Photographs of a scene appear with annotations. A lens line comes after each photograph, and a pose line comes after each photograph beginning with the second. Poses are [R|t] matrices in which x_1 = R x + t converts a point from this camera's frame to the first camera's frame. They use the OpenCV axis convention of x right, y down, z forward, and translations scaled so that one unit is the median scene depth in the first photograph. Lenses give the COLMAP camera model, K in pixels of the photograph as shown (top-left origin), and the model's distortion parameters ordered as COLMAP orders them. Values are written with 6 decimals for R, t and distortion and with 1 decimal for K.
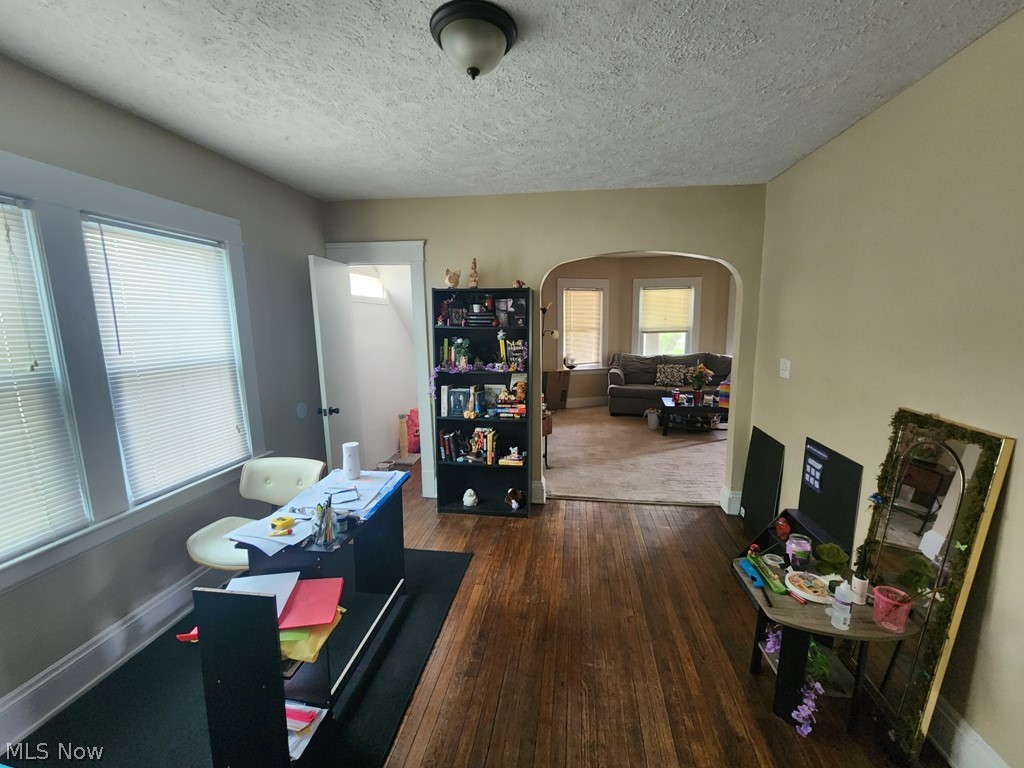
lens RADIAL K [[422.7, 0, 515.3], [0, 422.7, 387.1], [0, 0, 1]] dist [-0.000477, 0.000923]
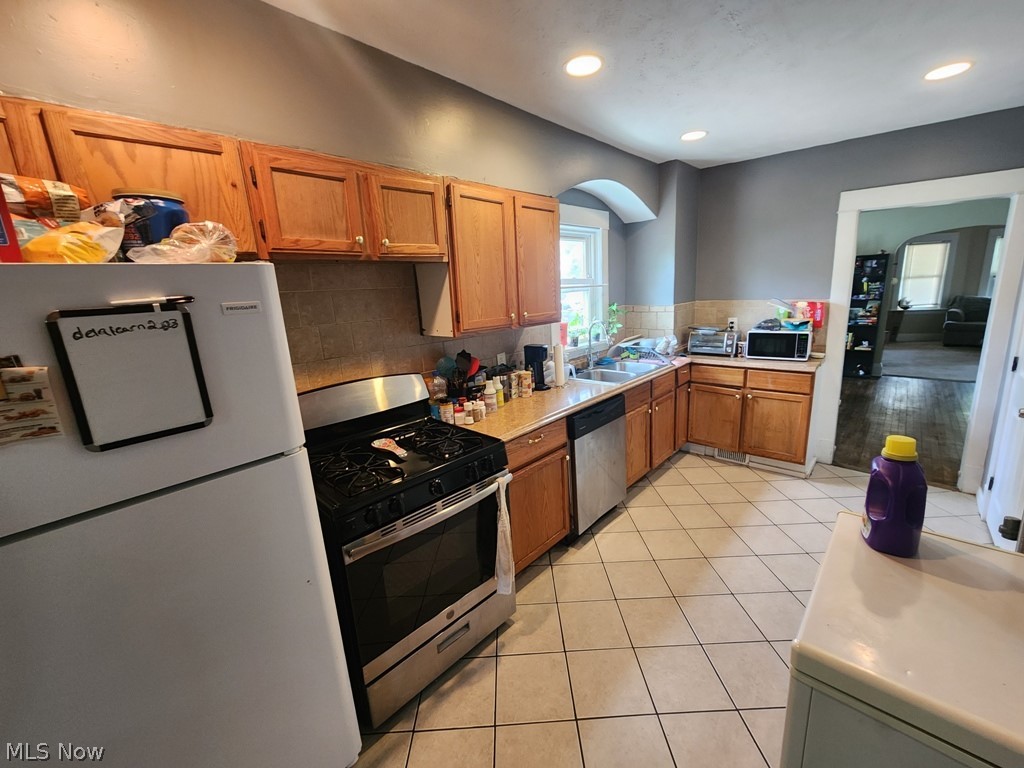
lens RADIAL K [[422.7, 0, 516.3], [0, 422.7, 381.5], [0, 0, 1]] dist [-0.000477, 0.000923]
pose [[0.831114, 0.089798, -0.548805, -0.133243], [-0.045992, 0.994595, 0.093089, 0.118648], [0.554197, -0.052126, 0.830752, -0.768182]]
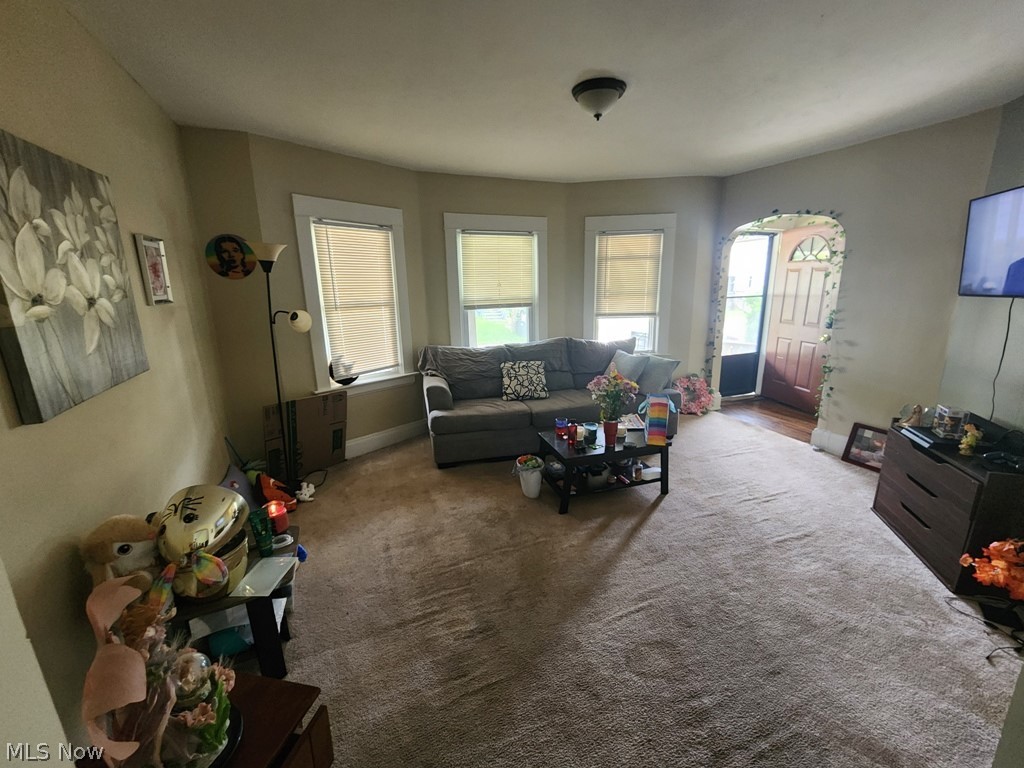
lens RADIAL K [[422.7, 0, 514.2], [0, 422.7, 389.0], [0, 0, 1]] dist [-0.000477, 0.000923]
pose [[0.856860, -0.123919, 0.500435, 0.055279], [0.087029, 0.991520, 0.096509, -0.078268], [-0.508151, -0.039143, 0.860378, 0.517385]]
